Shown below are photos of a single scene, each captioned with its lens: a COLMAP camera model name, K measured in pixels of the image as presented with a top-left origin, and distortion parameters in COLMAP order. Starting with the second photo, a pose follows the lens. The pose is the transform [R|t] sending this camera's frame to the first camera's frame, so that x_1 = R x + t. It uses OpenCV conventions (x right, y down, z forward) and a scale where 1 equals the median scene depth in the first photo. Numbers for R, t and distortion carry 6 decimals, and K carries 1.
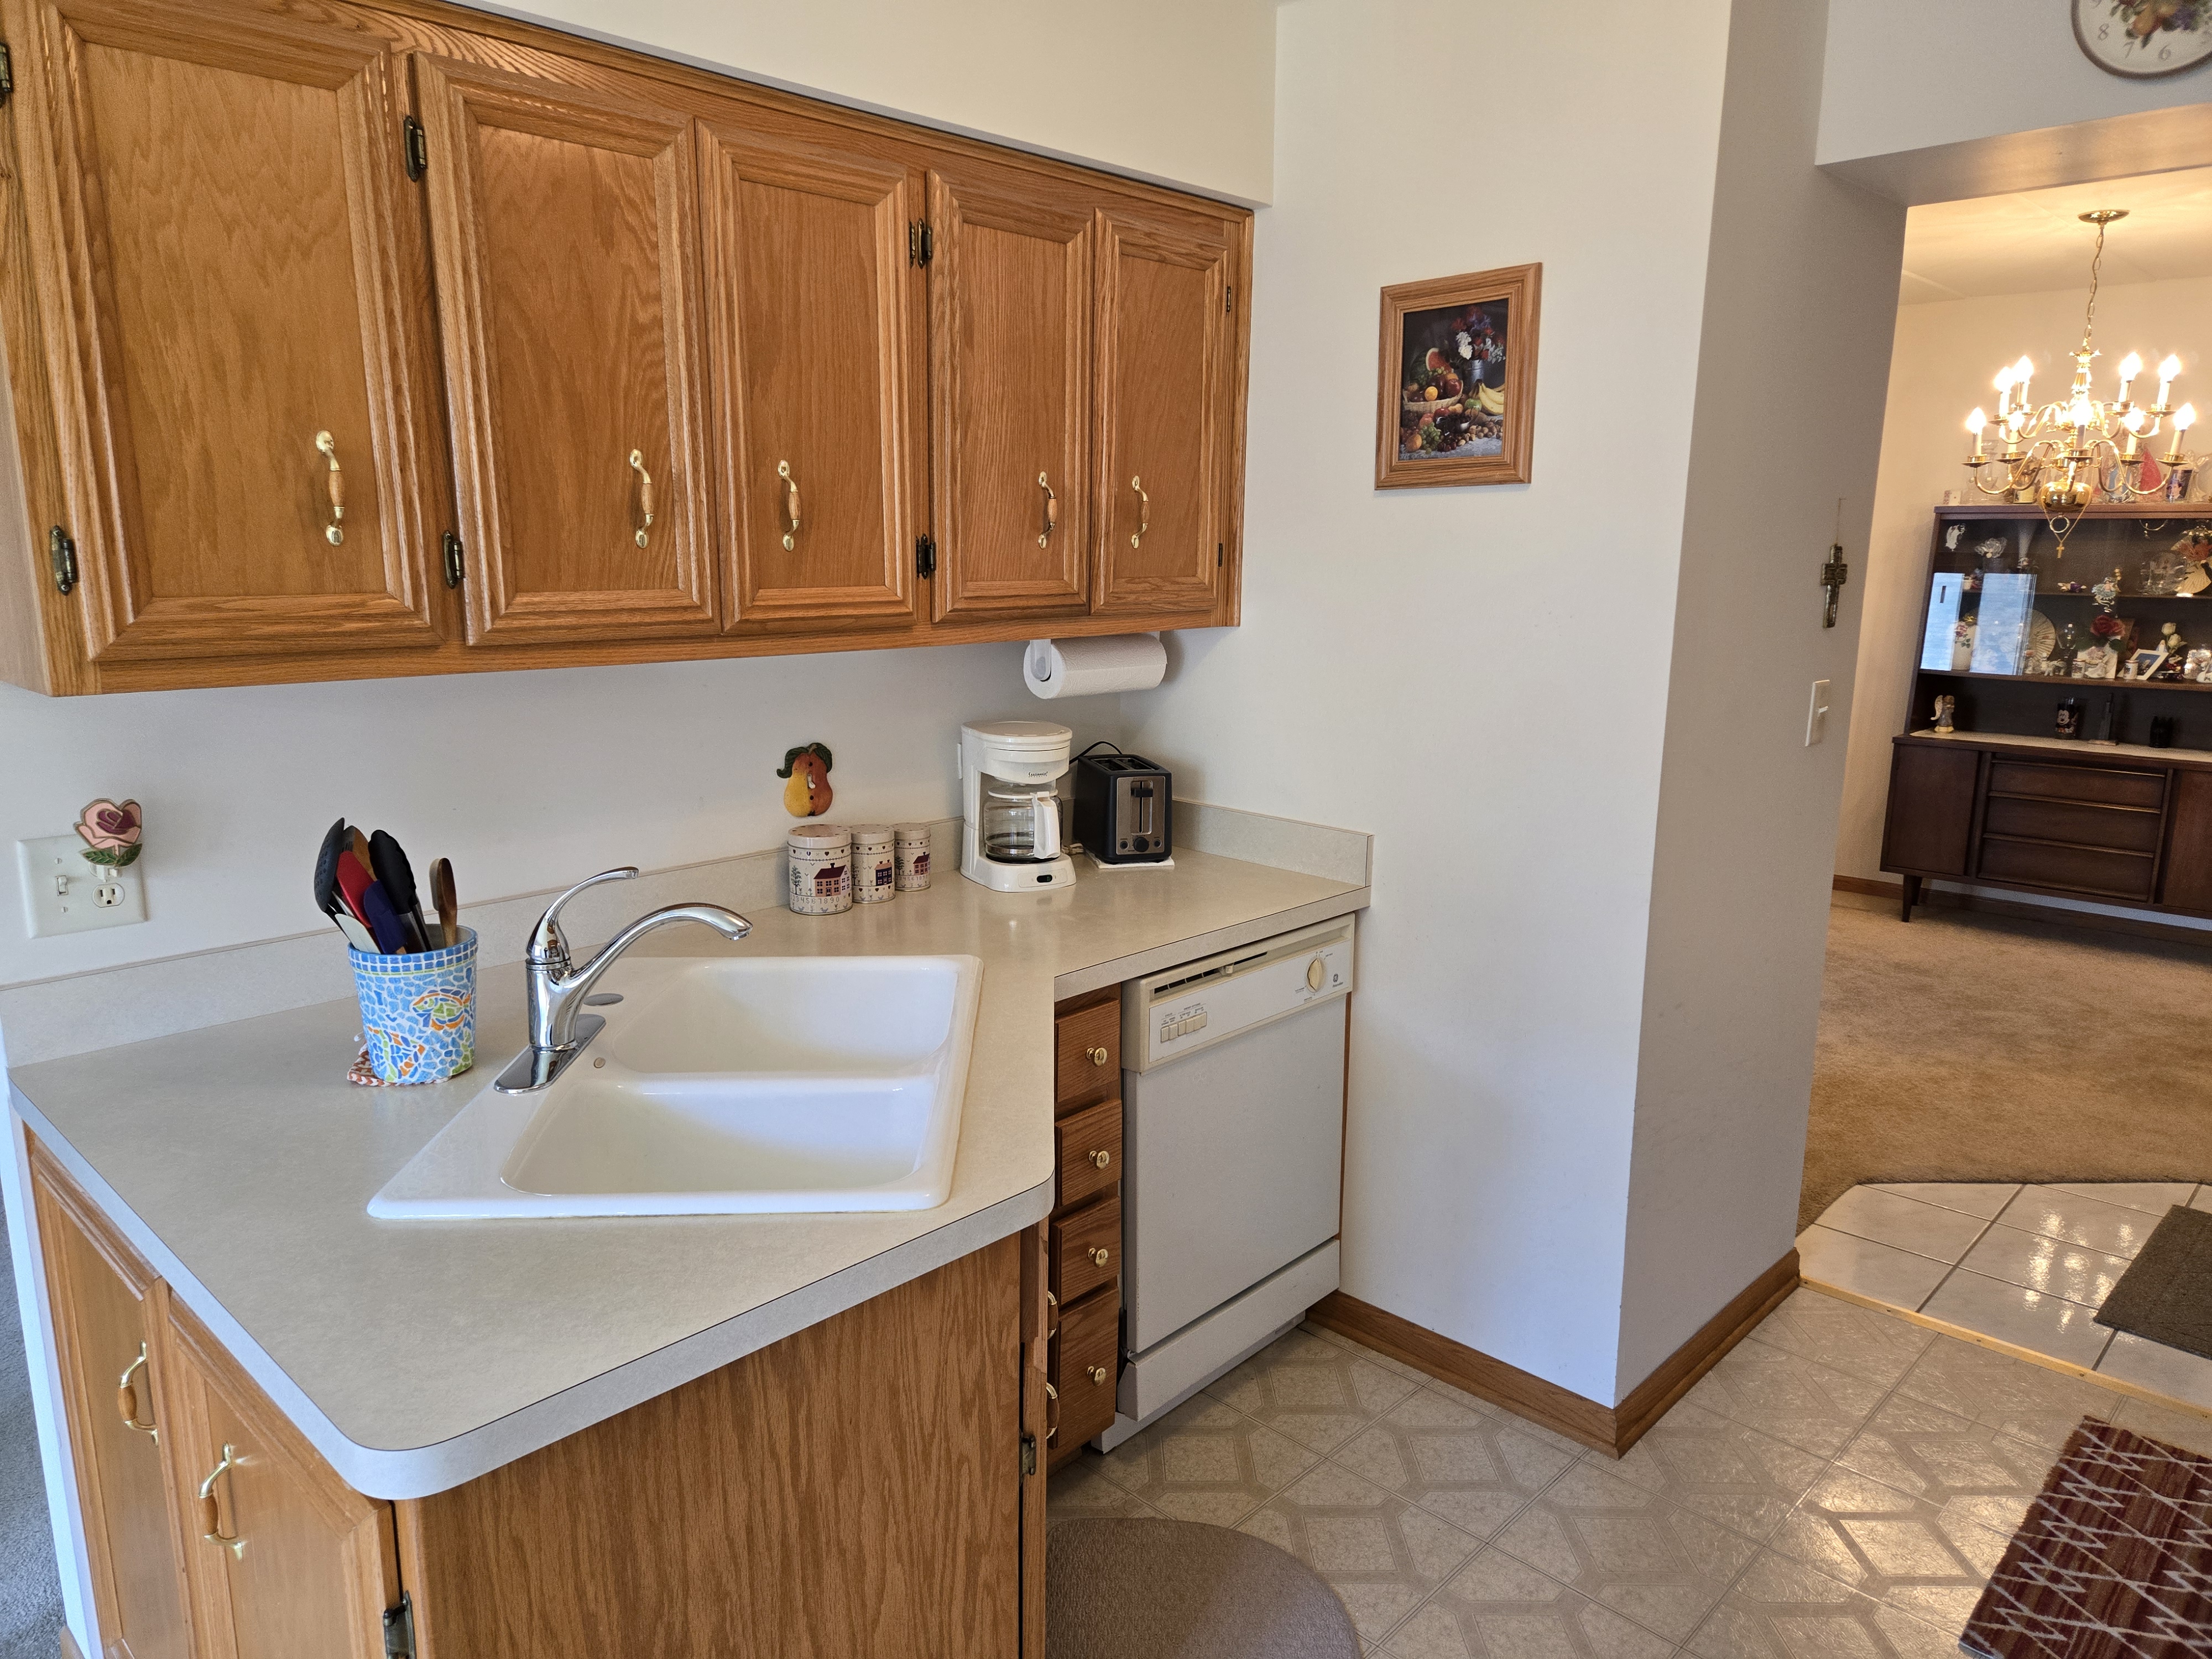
lens RADIAL K [[1473.2, 0, 1102.9], [0, 1473.2, 837.0], [0, 0, 1]] dist [0.058772, -0.034842]
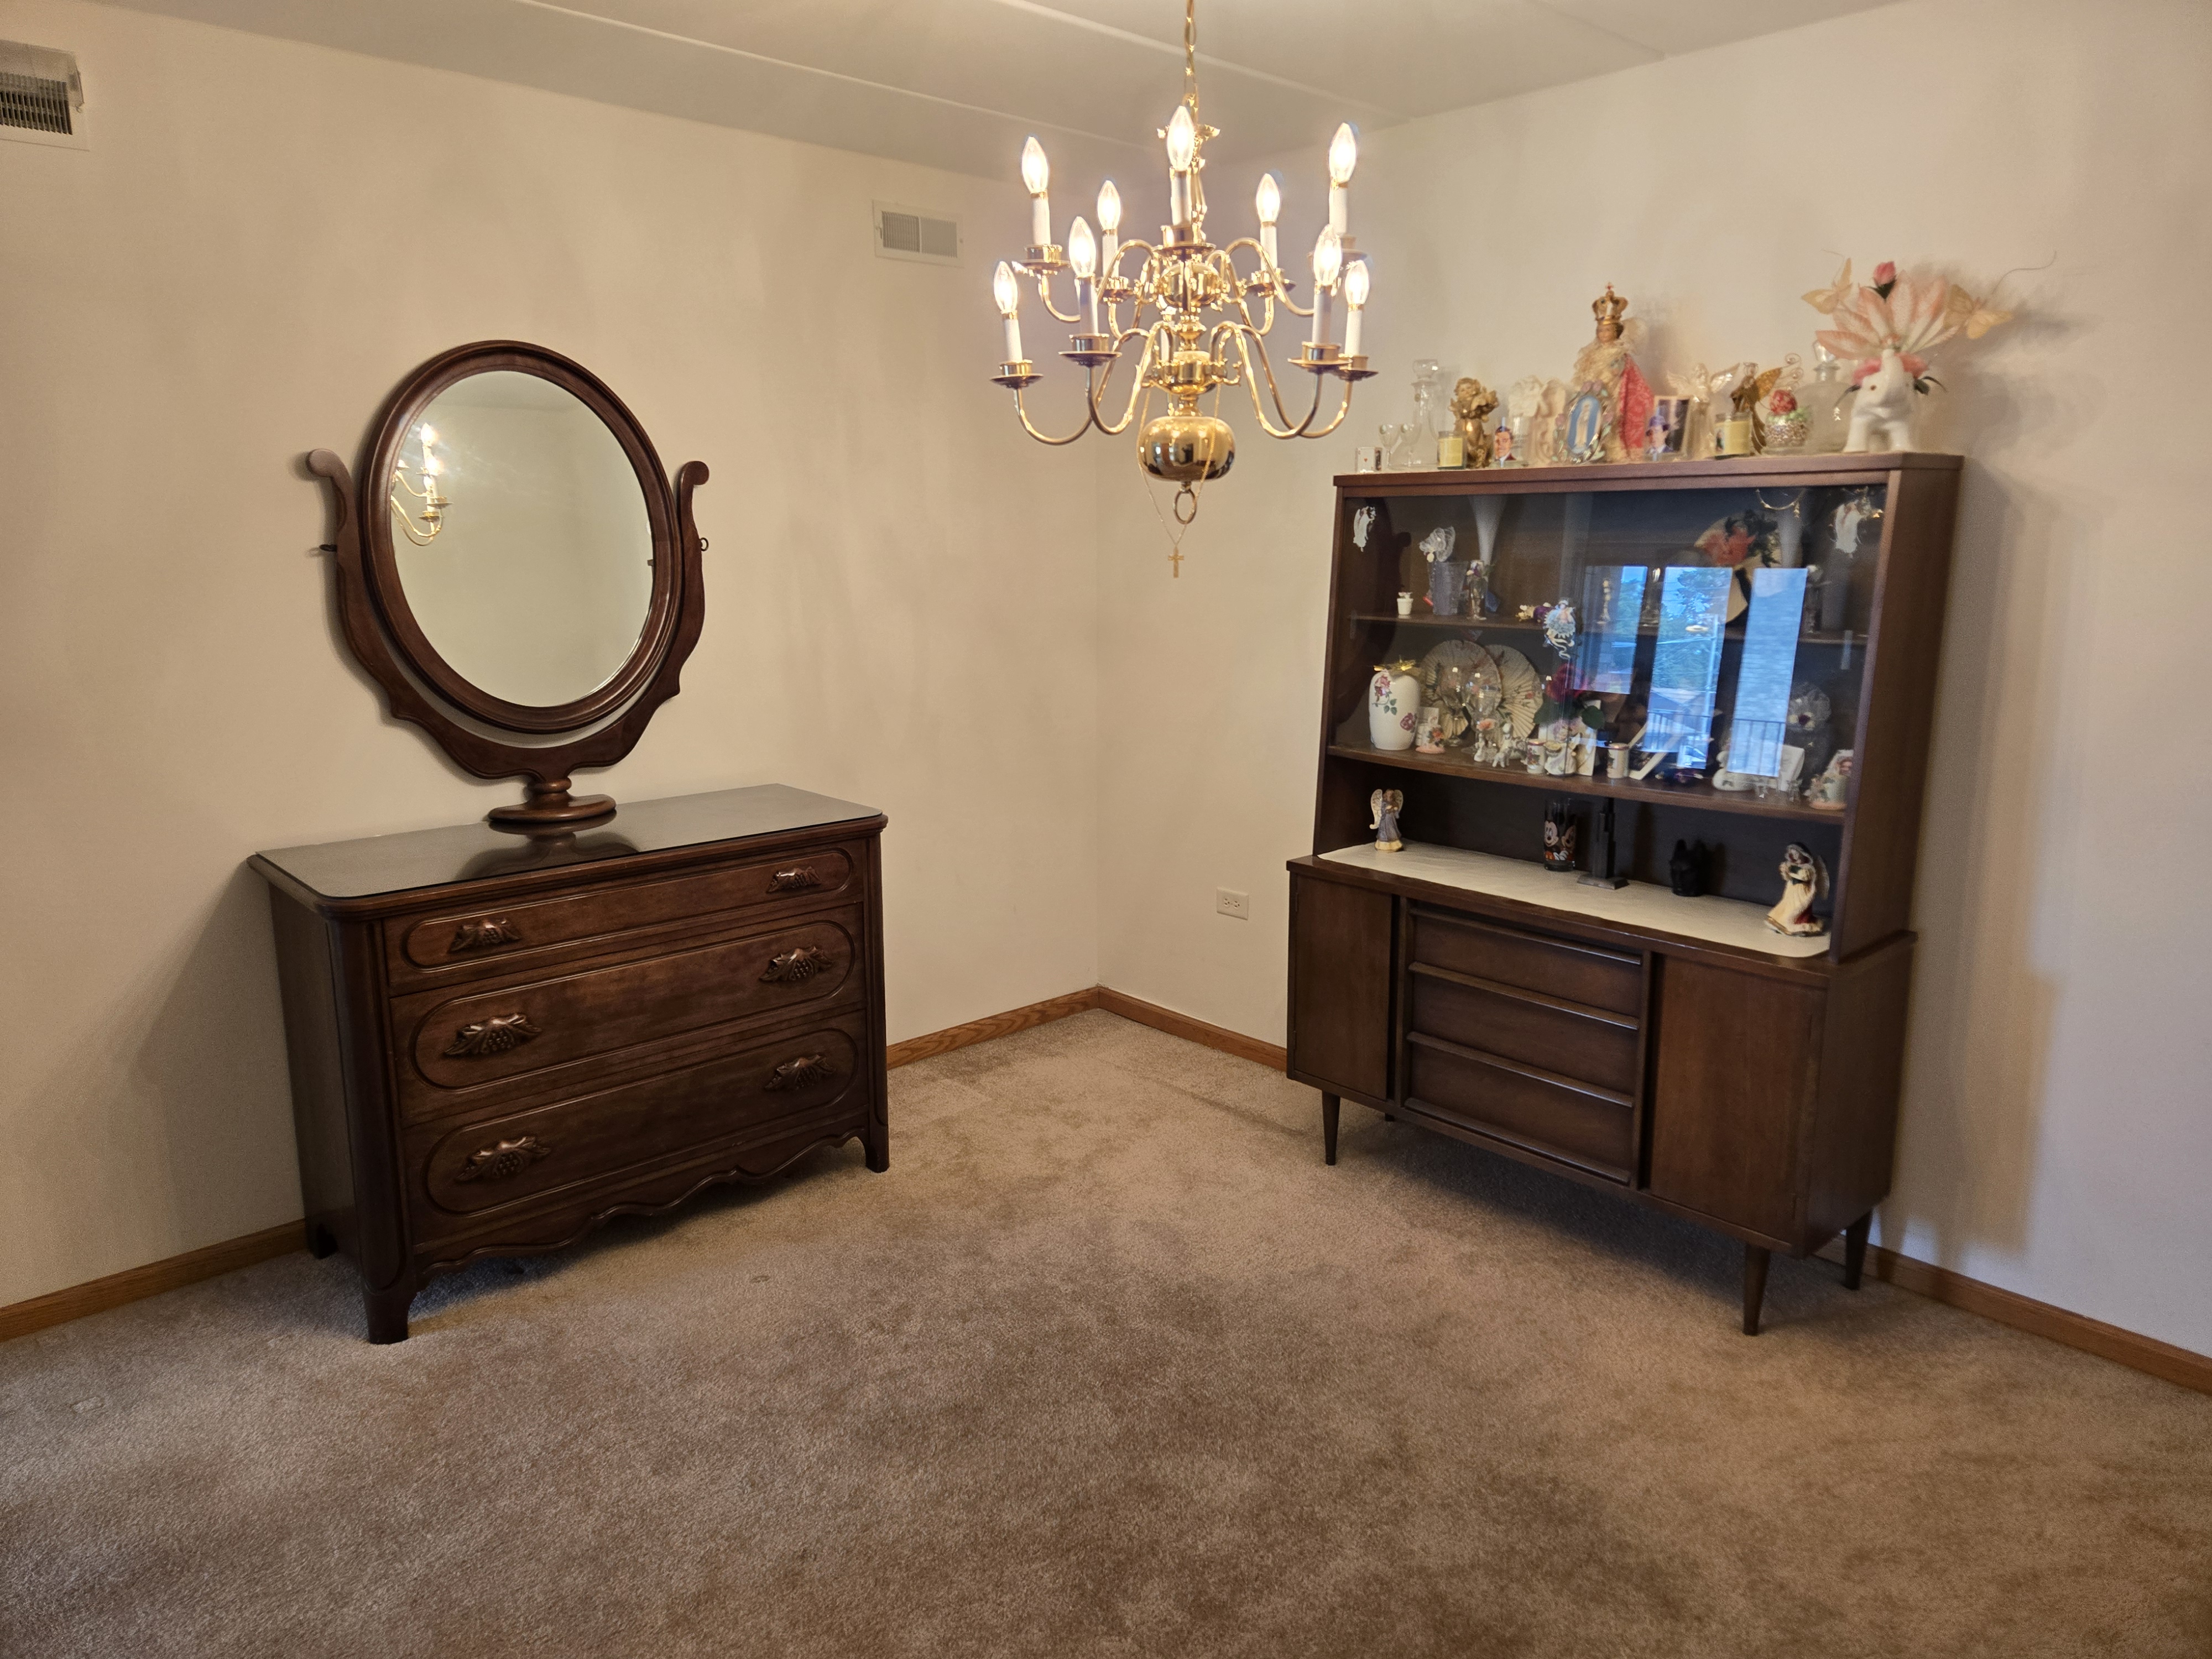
lens RADIAL K [[1473.2, 0, 1089.2], [0, 1473.2, 809.4], [0, 0, 1]] dist [0.058772, -0.034842]
pose [[0.997312, -0.000586, -0.073275, 0.525185], [0.000011, 0.999969, -0.007850, -0.088439], [0.073277, 0.007829, 0.997281, 0.431392]]
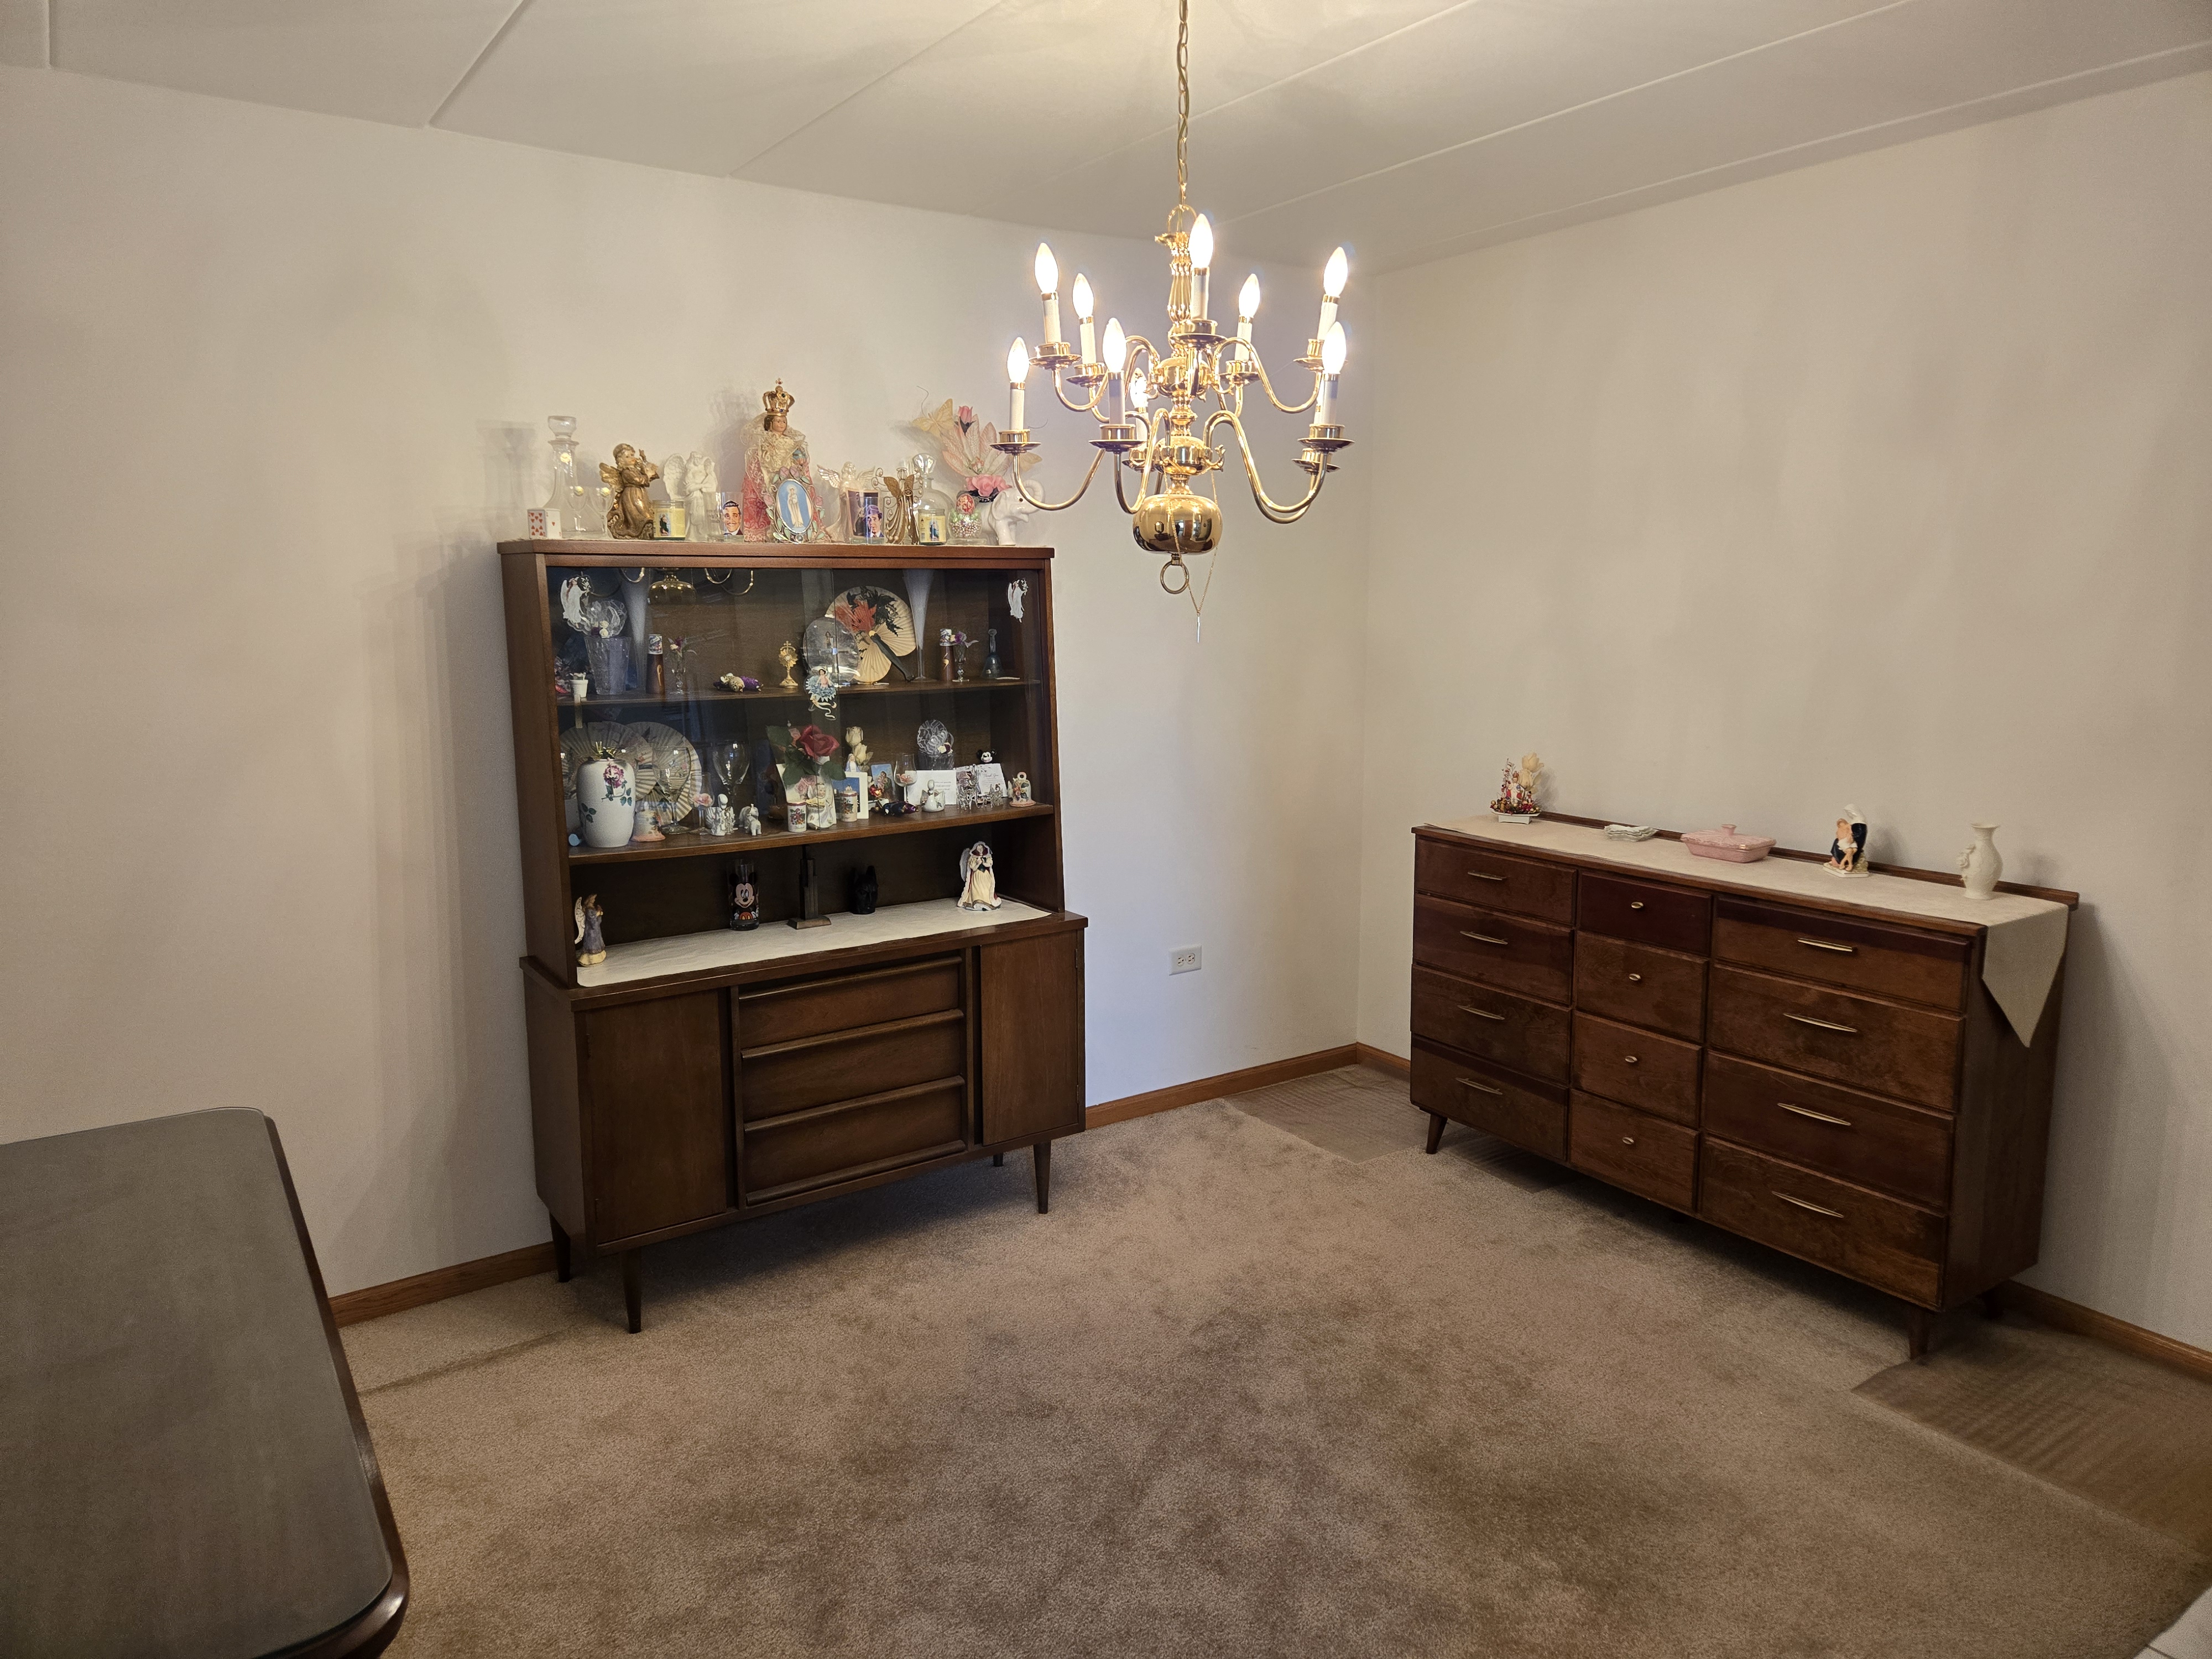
lens RADIAL K [[1473.2, 0, 1085.0], [0, 1473.2, 816.2], [0, 0, 1]] dist [0.058772, -0.034842]
pose [[0.212338, -0.160889, 0.963861, 0.107728], [0.201049, 0.972444, 0.118031, -0.159592], [-0.956291, 0.168721, 0.238833, 0.754623]]
